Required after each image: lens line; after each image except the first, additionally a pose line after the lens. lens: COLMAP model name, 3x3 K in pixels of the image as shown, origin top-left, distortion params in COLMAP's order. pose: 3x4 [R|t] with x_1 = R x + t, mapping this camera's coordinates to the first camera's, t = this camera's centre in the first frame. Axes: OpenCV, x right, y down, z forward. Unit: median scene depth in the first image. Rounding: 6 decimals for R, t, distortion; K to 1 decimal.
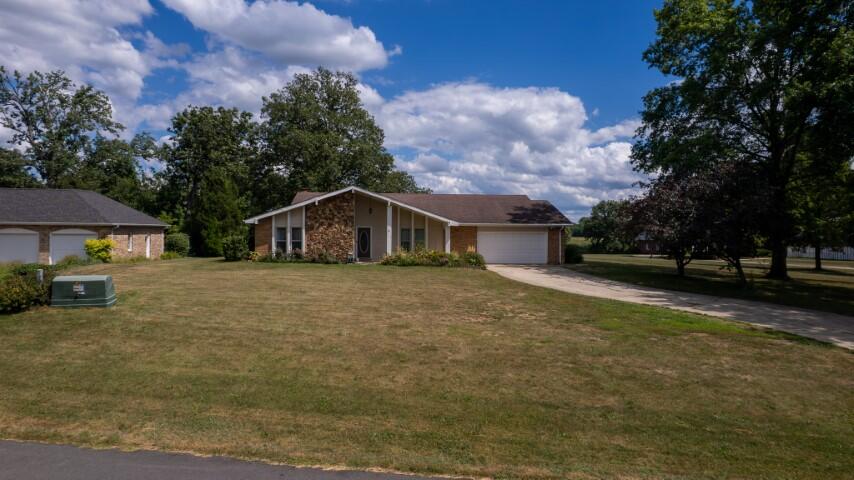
lens RADIAL K [[554.0, 0, 425.8], [0, 554.0, 242.6], [0, 0, 1]] dist [-0.025055, 0.002730]
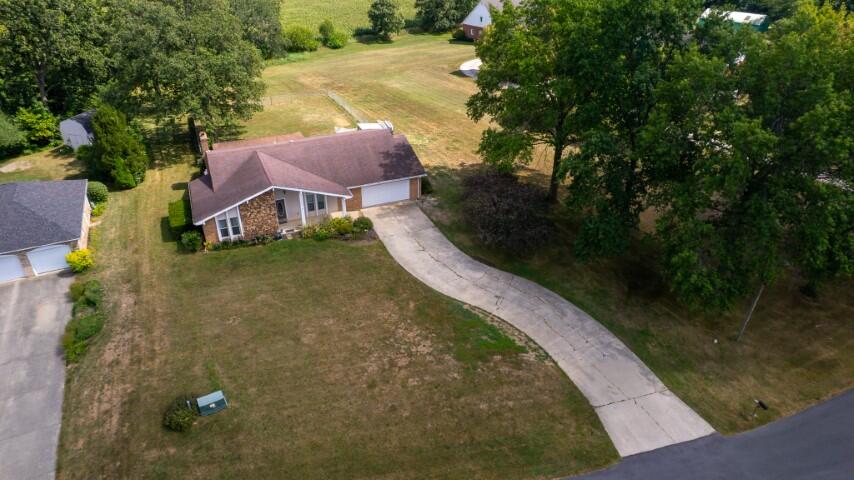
lens RADIAL K [[554.0, 0, 424.3], [0, 554.0, 235.4], [0, 0, 1]] dist [-0.025055, 0.002730]
pose [[0.949673, -0.161107, 0.268635, -0.161140], [-0.011168, 0.839638, 0.543032, -0.726898], [-0.313043, -0.518703, 0.795582, -0.235763]]
